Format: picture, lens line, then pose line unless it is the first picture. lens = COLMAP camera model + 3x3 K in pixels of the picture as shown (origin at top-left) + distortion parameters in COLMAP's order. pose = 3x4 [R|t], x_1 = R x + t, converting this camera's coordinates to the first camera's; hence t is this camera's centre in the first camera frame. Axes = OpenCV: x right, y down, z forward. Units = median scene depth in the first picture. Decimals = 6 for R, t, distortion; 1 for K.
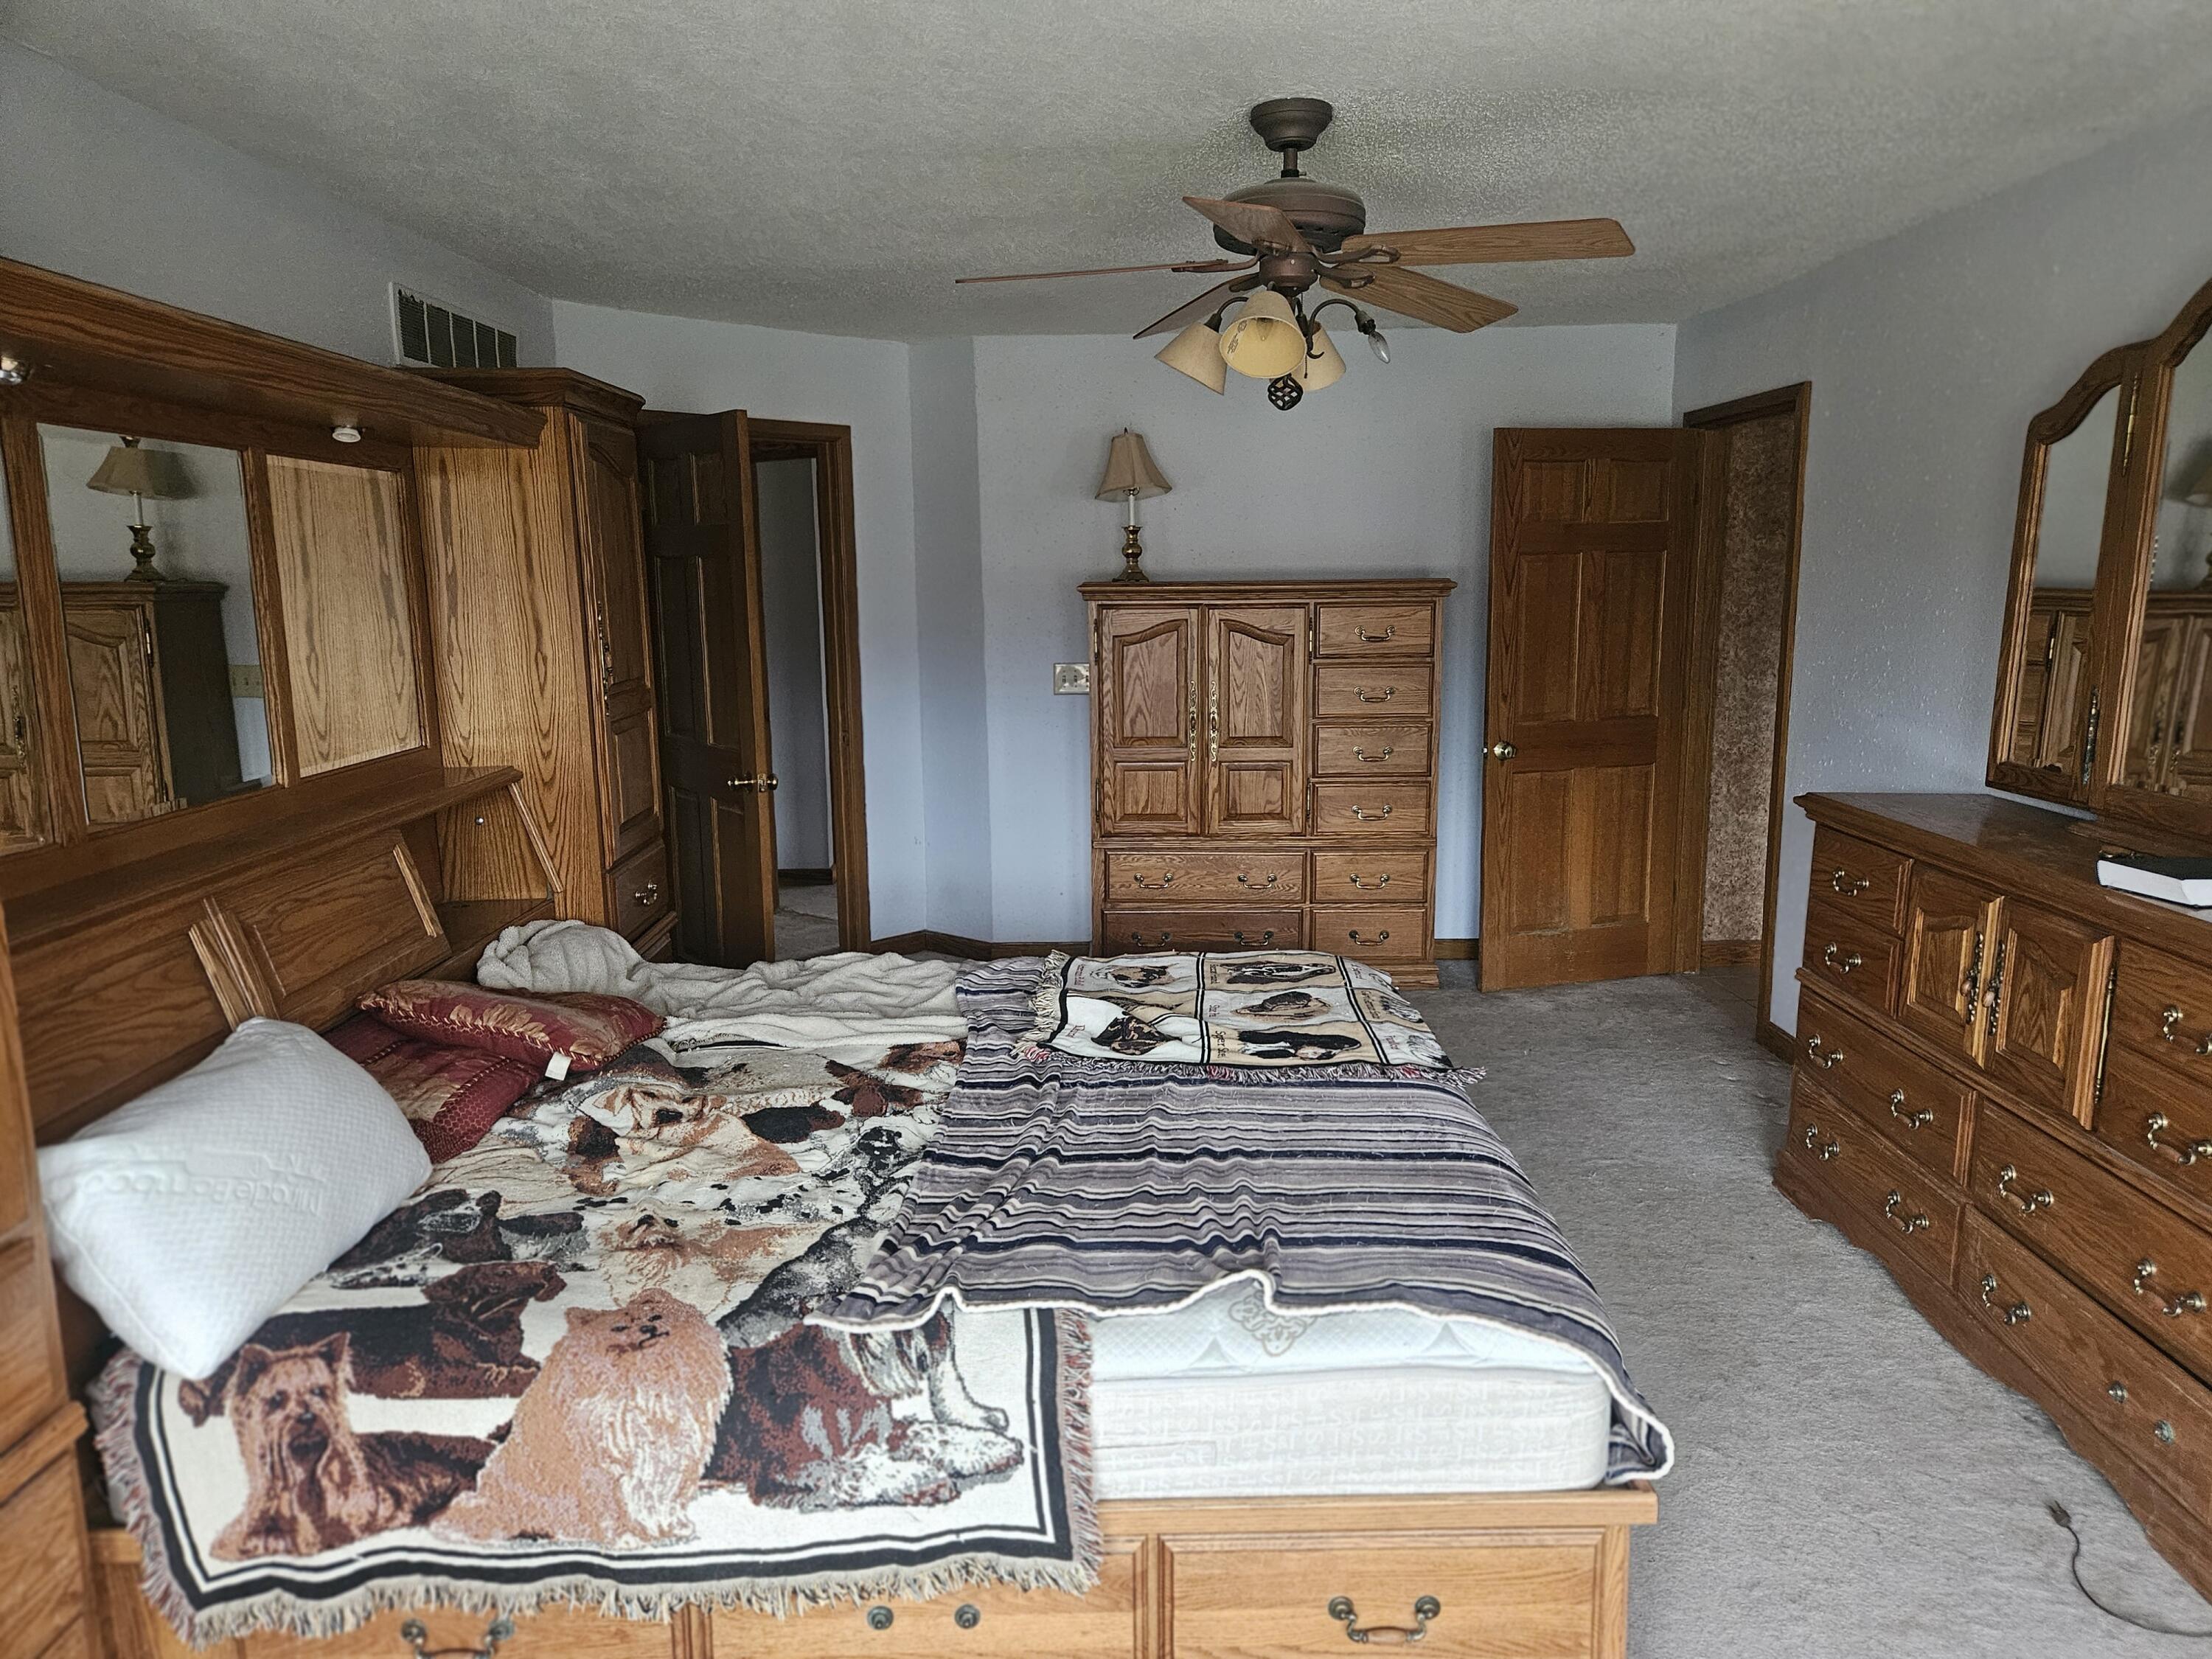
lens RADIAL K [[1509.3, 0, 1116.9], [0, 1509.3, 864.4], [0, 0, 1]] dist [-0.000176, -0.001847]
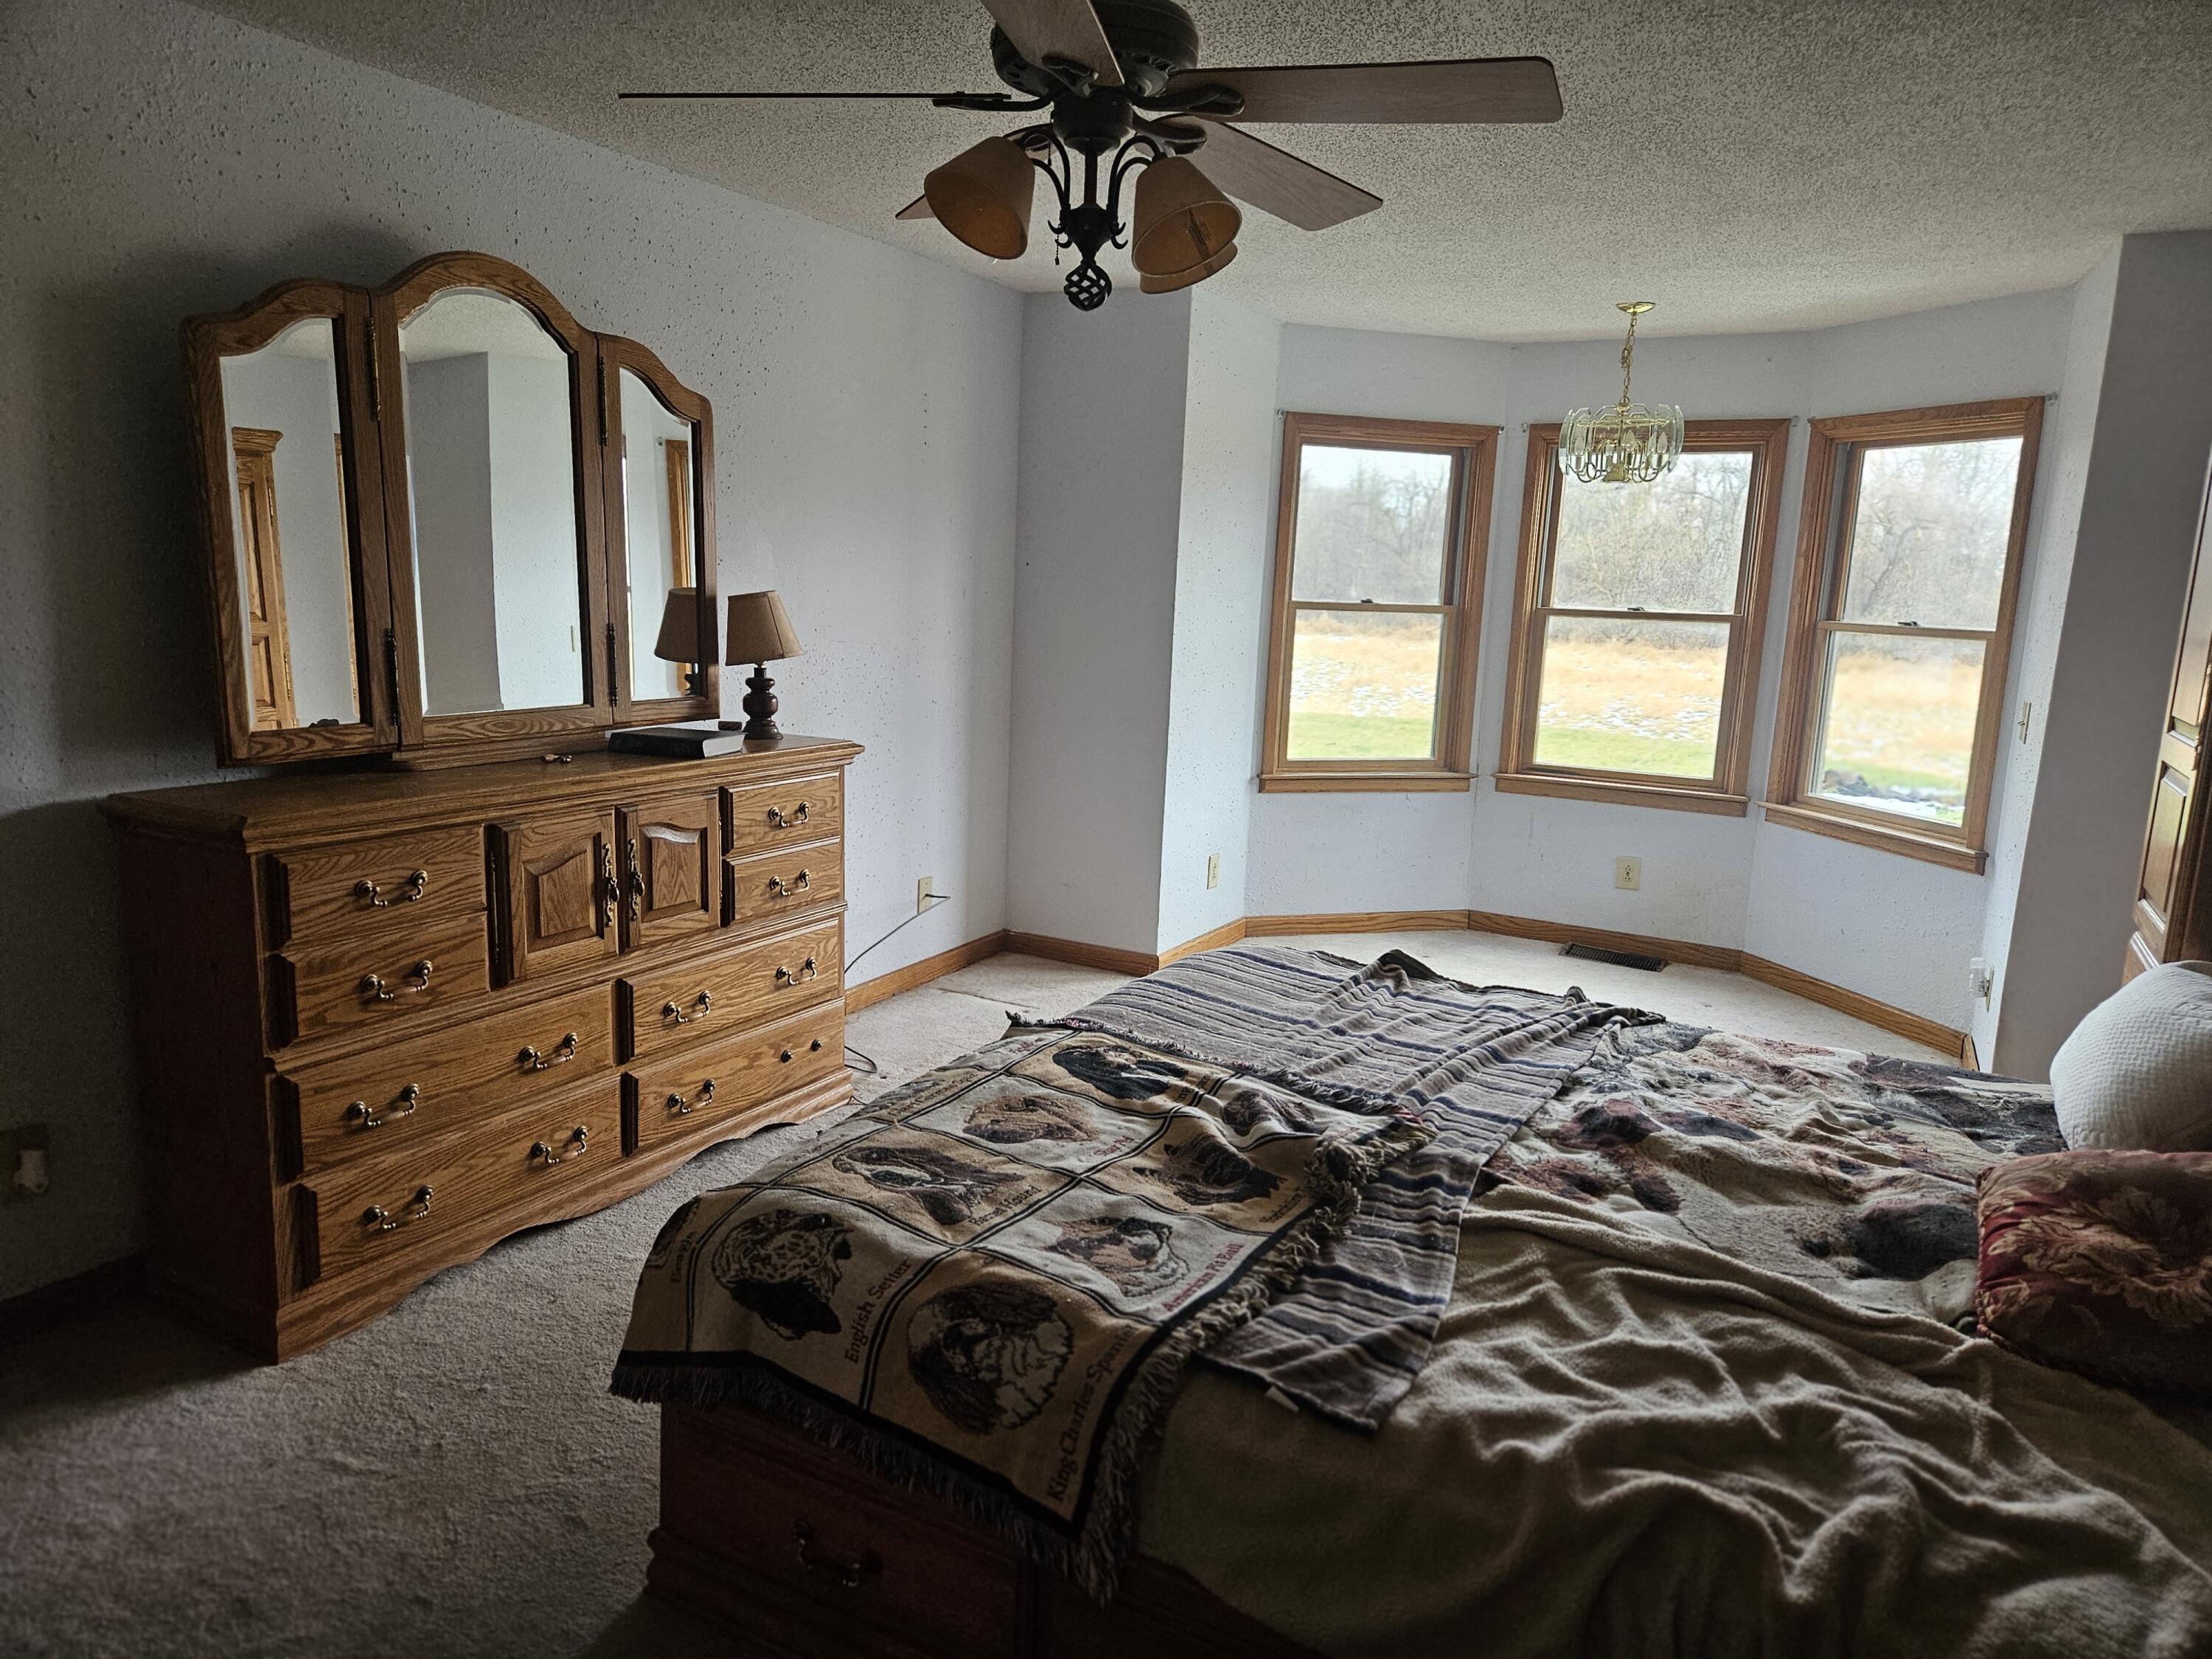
lens RADIAL K [[1509.3, 0, 1116.9], [0, 1509.3, 864.4], [0, 0, 1]] dist [-0.000176, -0.001847]
pose [[-0.888139, -0.112967, 0.445475, -0.236562], [0.055100, 0.936153, 0.347250, -0.271791], [-0.456260, 0.332952, -0.825209, 1.538523]]
